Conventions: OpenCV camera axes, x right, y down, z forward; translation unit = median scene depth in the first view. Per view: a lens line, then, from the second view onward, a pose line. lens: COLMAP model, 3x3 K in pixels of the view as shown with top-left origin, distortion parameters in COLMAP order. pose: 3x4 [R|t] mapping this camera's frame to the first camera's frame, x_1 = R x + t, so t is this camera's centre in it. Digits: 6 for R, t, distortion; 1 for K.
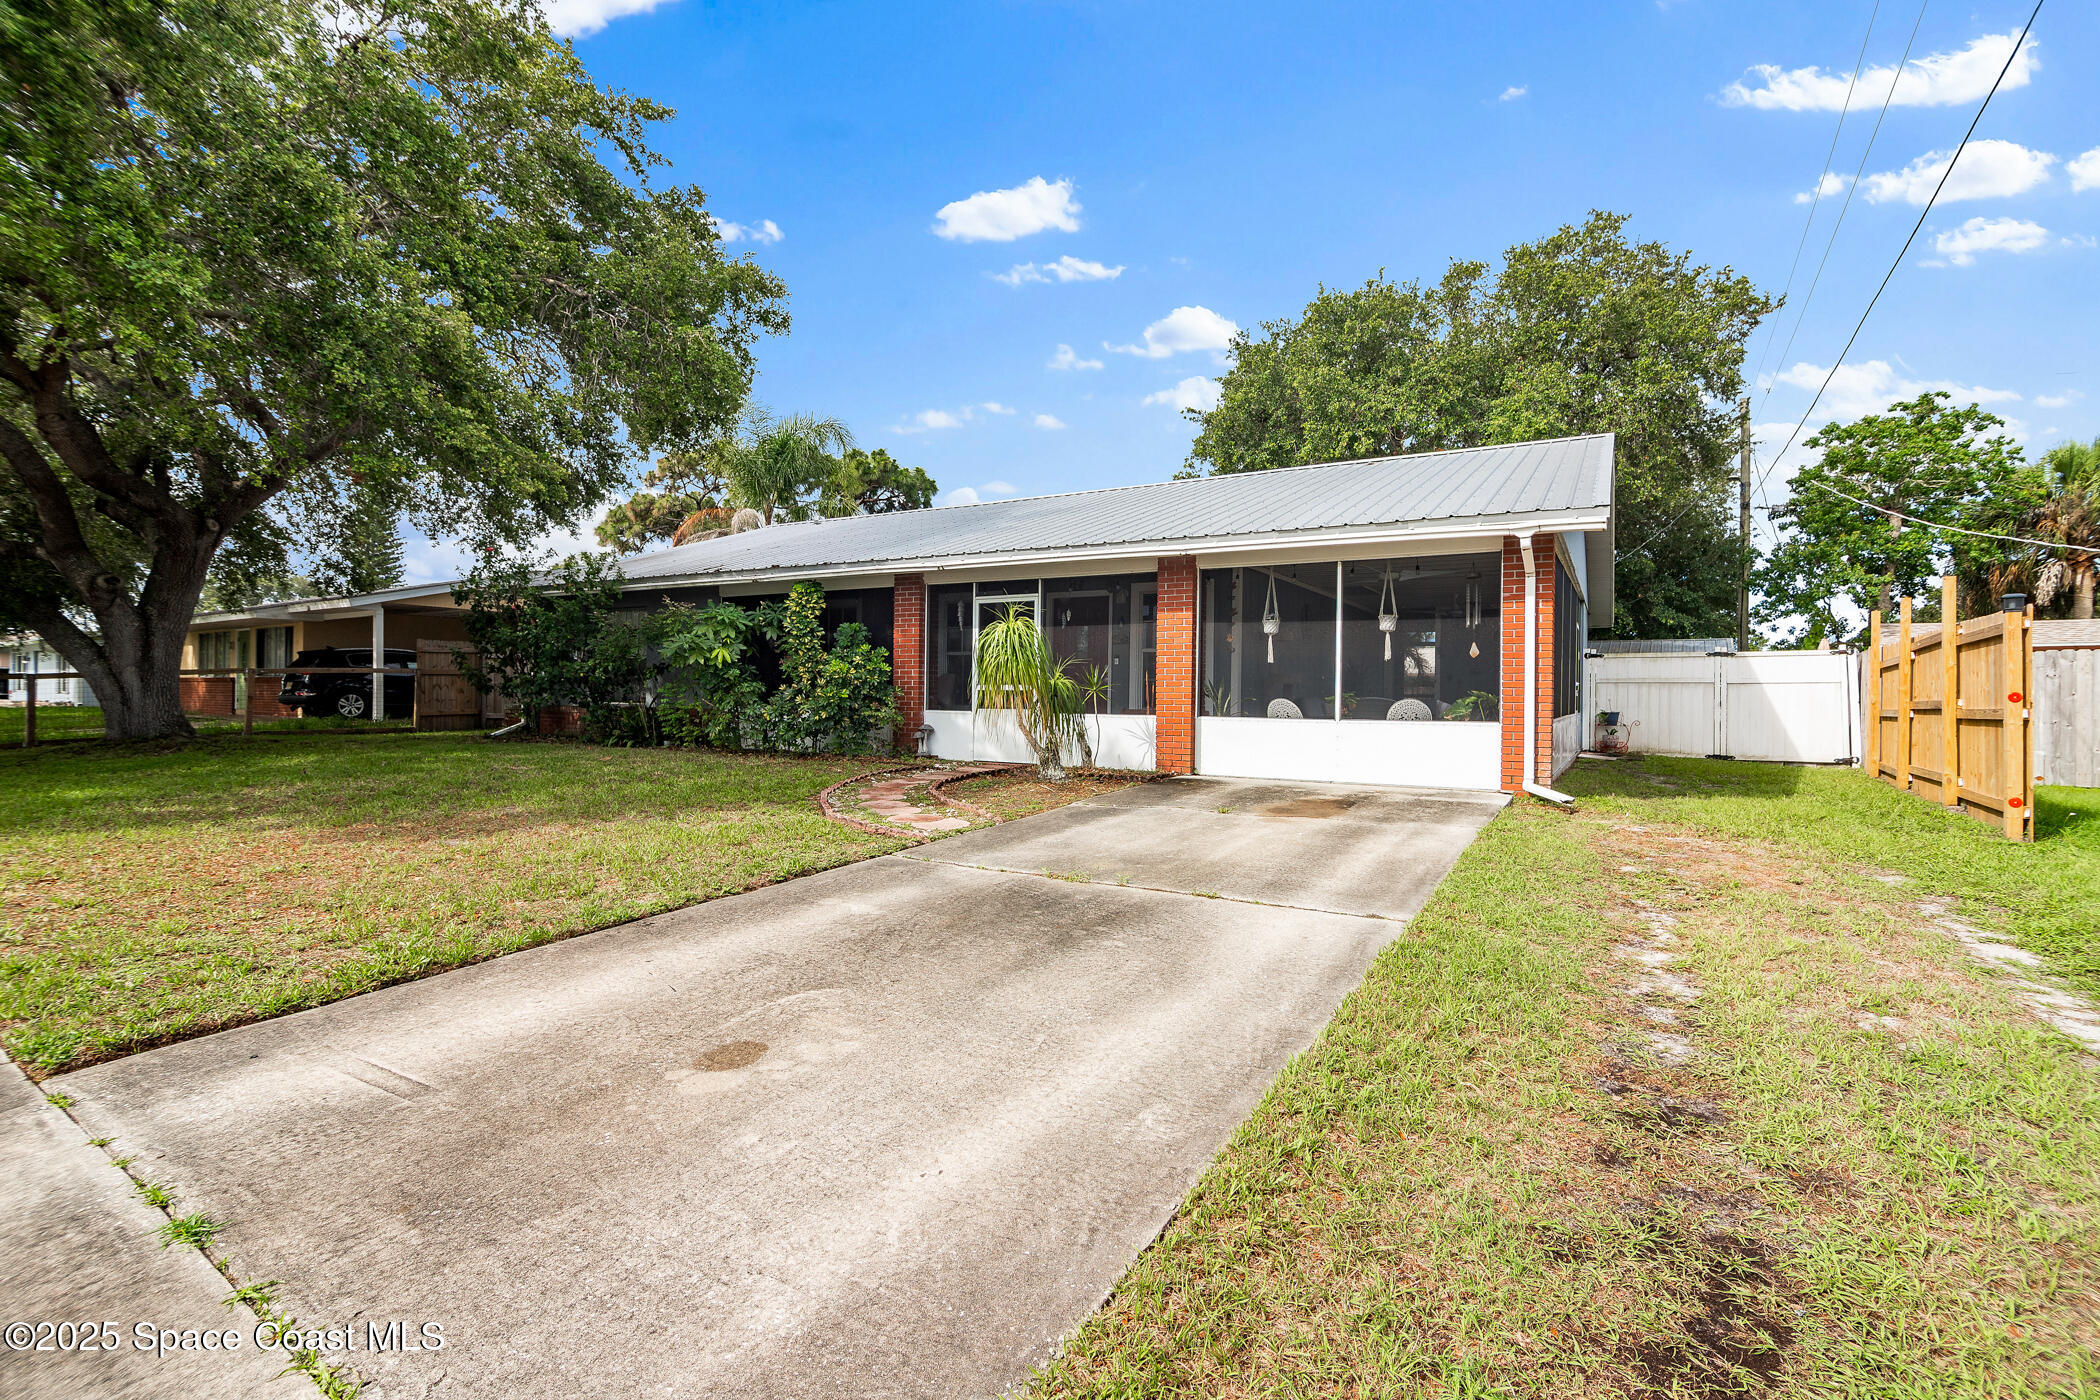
lens RADIAL K [[945.7, 0, 1048.9], [0, 945.7, 691.1], [0, 0, 1]] dist [-0.012651, 0.000074]
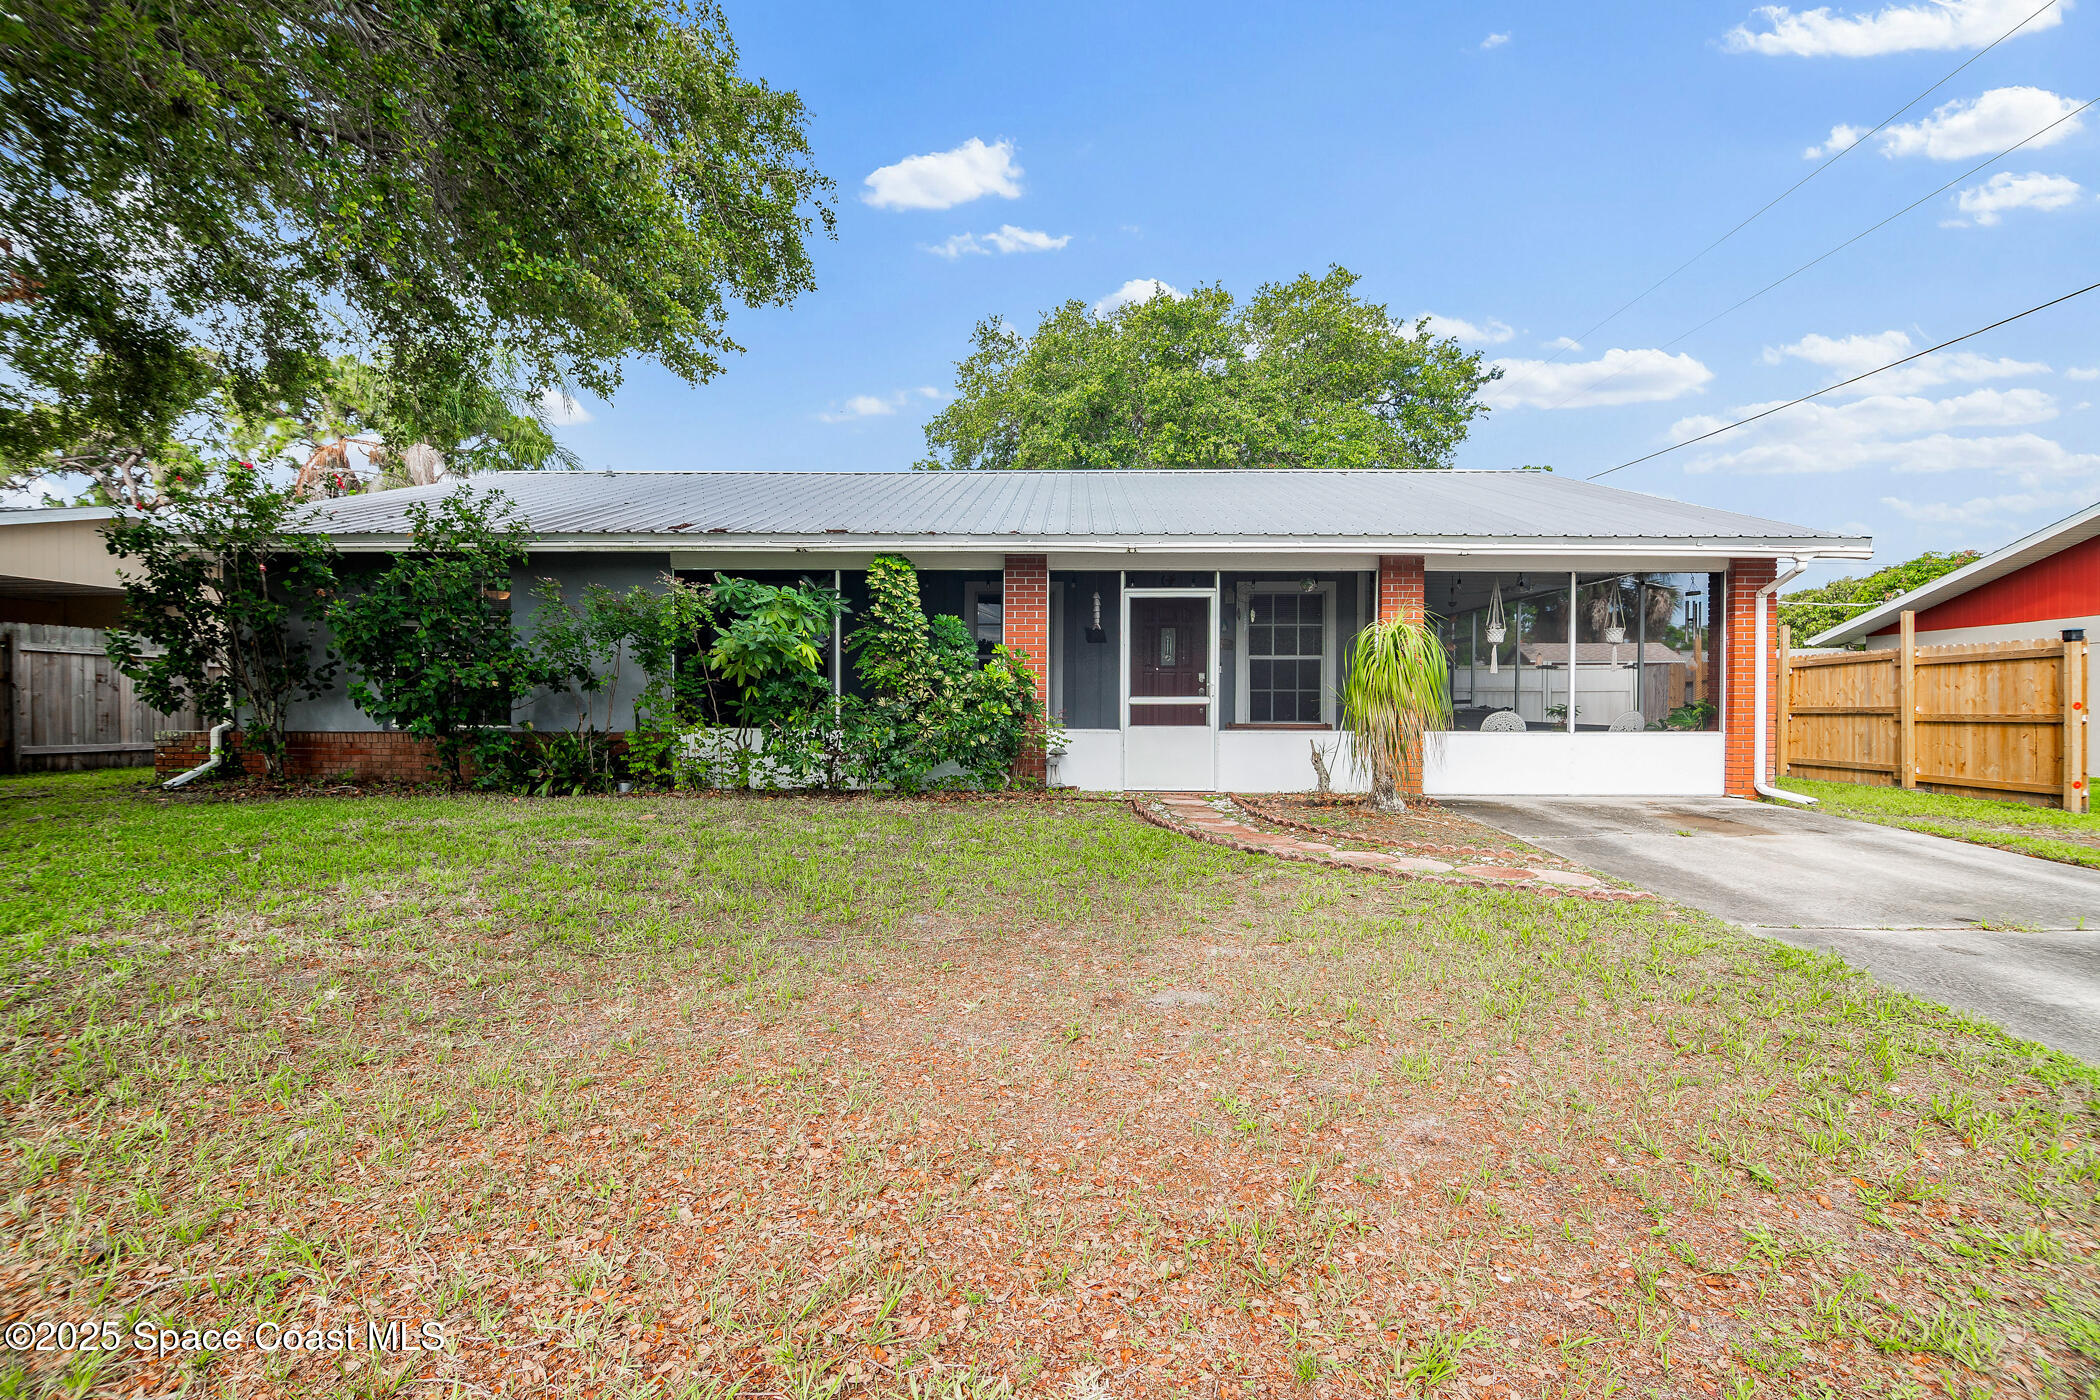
lens RADIAL K [[965.8, 0, 1050.0], [0, 965.8, 700.0], [0, 0, 1]] dist [0.000053, 0.000002]
pose [[0.882721, -0.005702, 0.469864, -0.507635], [0.003789, 0.999980, 0.005017, -0.008315], [-0.469883, -0.002648, 0.882725, 0.290268]]
